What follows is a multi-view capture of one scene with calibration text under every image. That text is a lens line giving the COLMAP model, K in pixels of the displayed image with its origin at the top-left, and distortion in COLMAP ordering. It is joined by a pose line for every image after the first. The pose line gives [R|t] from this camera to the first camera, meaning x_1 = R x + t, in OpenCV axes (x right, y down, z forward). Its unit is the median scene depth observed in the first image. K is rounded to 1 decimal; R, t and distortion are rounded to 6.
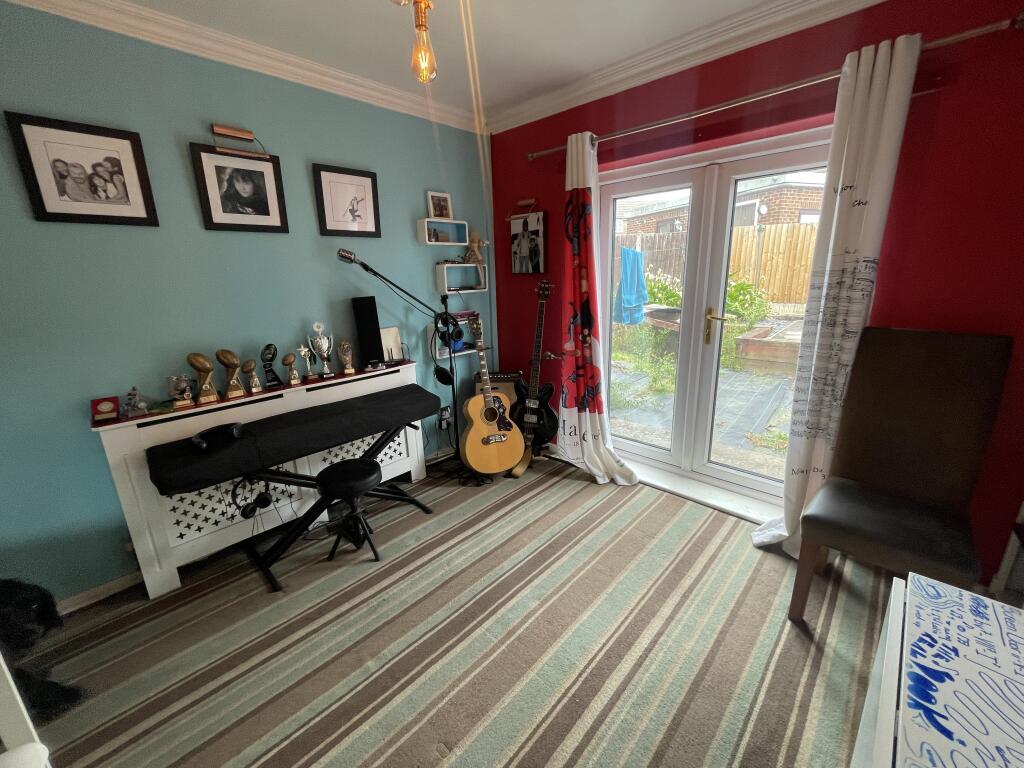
lens RADIAL K [[415.1, 0, 511.6], [0, 415.1, 380.7], [0, 0, 1]] dist [0.000130, -0.000080]
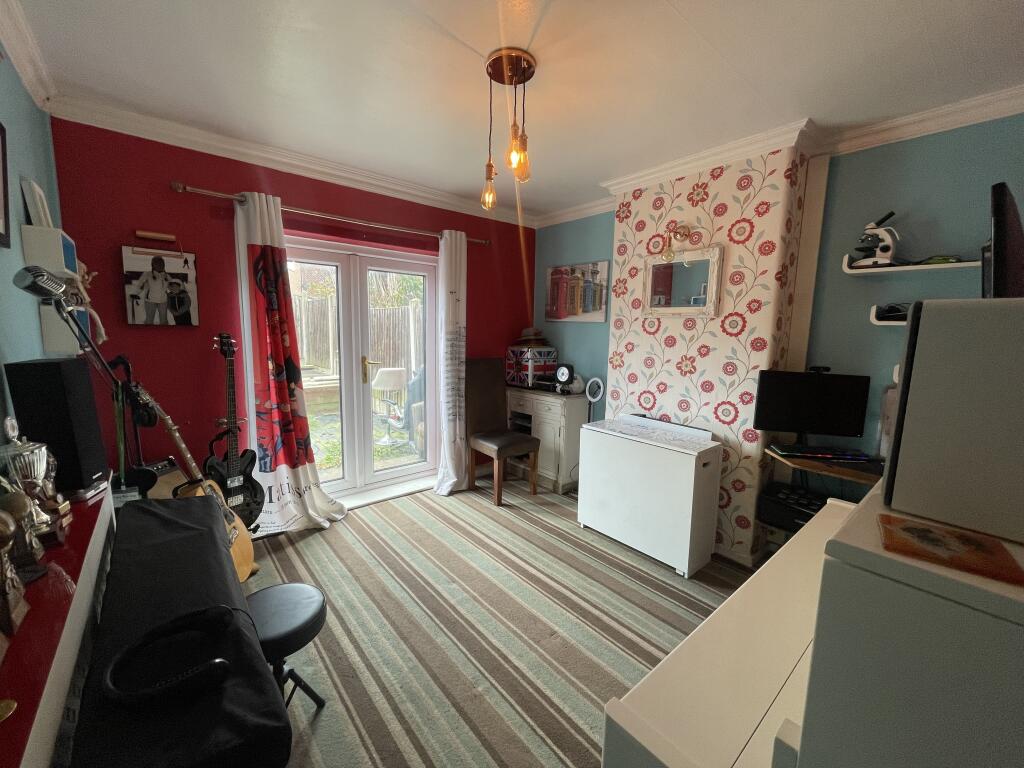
lens RADIAL K [[415.1, 0, 511.6], [0, 415.1, 380.7], [0, 0, 1]] dist [0.000130, -0.000080]
pose [[0.096840, -0.094032, 0.990848, -0.821047], [0.234136, 0.969742, 0.069146, -0.079857], [-0.967369, 0.225297, 0.115926, 0.397027]]
